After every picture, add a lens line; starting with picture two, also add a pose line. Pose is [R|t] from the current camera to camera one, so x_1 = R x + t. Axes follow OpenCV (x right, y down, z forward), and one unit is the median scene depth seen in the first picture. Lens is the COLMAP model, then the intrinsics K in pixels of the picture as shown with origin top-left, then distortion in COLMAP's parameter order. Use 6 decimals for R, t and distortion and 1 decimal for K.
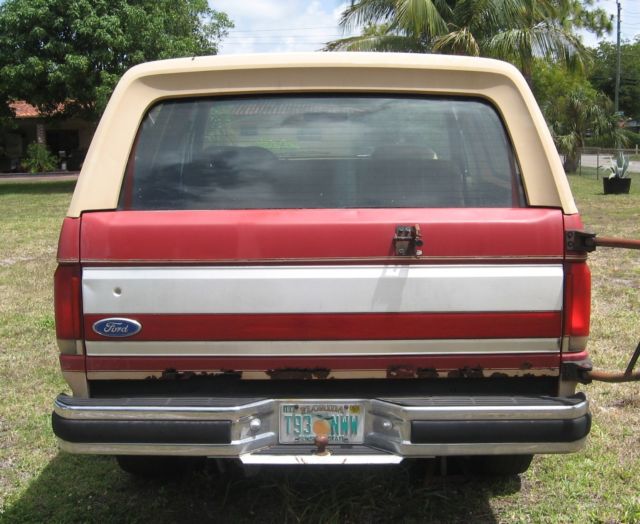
lens RADIAL K [[930.6, 0, 320.0], [0, 930.6, 262.0], [0, 0, 1]] dist [-0.148130, 0.086747]
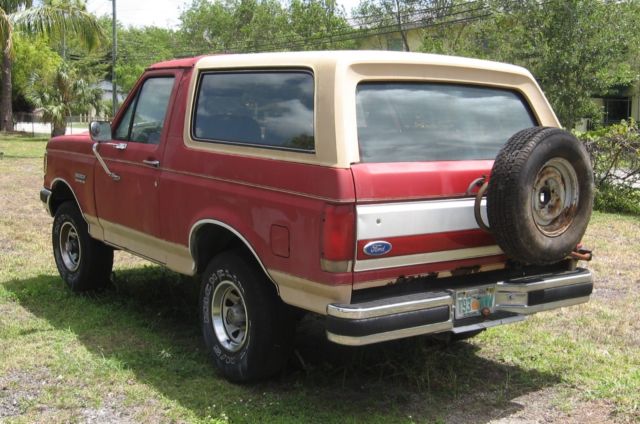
lens RADIAL K [[850.8, 0, 330.0], [0, 850.8, 209.2], [0, 0, 1]] dist [-0.139592, 0.065362]
pose [[0.796456, -0.044639, 0.603047, -0.931190], [0.053073, 0.998583, 0.003822, 0.004261], [-0.602363, 0.028961, 0.797697, 0.034494]]
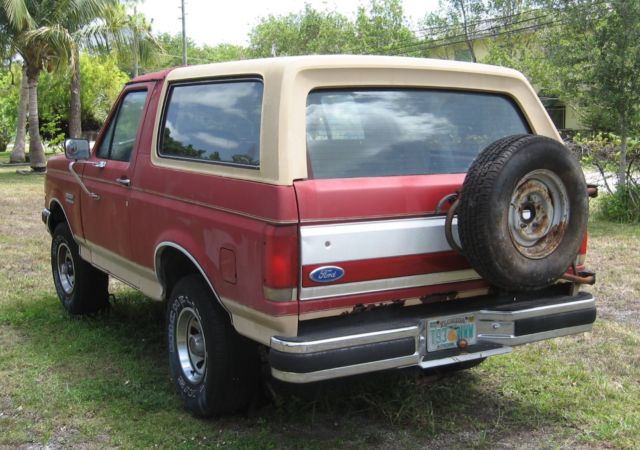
lens RADIAL K [[848.8, 0, 319.4], [0, 848.8, 227.3], [0, 0, 1]] dist [-0.116549, -0.035341]
pose [[0.853846, -0.055887, 0.517518, -0.727869], [0.063735, 0.997963, 0.002616, 0.005031], [-0.516610, 0.030750, 0.855669, 0.038967]]
